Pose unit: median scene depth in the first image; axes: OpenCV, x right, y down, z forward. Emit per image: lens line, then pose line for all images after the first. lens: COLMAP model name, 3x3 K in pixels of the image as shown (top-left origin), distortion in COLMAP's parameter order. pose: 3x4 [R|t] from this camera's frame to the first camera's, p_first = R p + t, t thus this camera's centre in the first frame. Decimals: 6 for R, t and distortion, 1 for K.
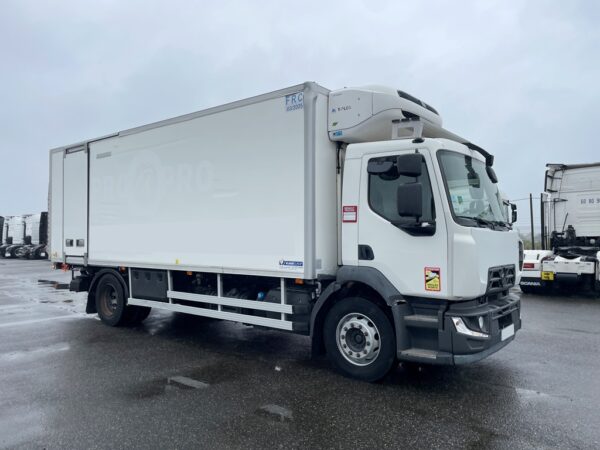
lens RADIAL K [[453.4, 0, 304.5], [0, 453.4, 220.3], [0, 0, 1]] dist [0.053443, -0.019909]
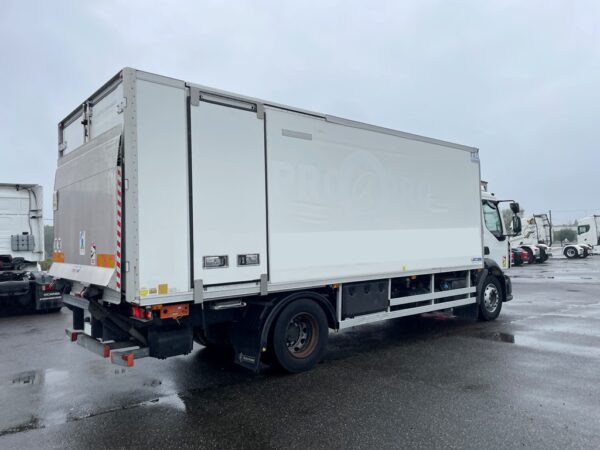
lens RADIAL K [[453.4, 0, 299.0], [0, 453.4, 226.7], [0, 0, 1]] dist [0.053443, -0.019909]
pose [[0.197228, 0.042850, 0.979421, -1.482294], [0.000708, 0.999038, -0.043851, 0.044491], [-0.980357, 0.009342, 0.197008, 1.123559]]
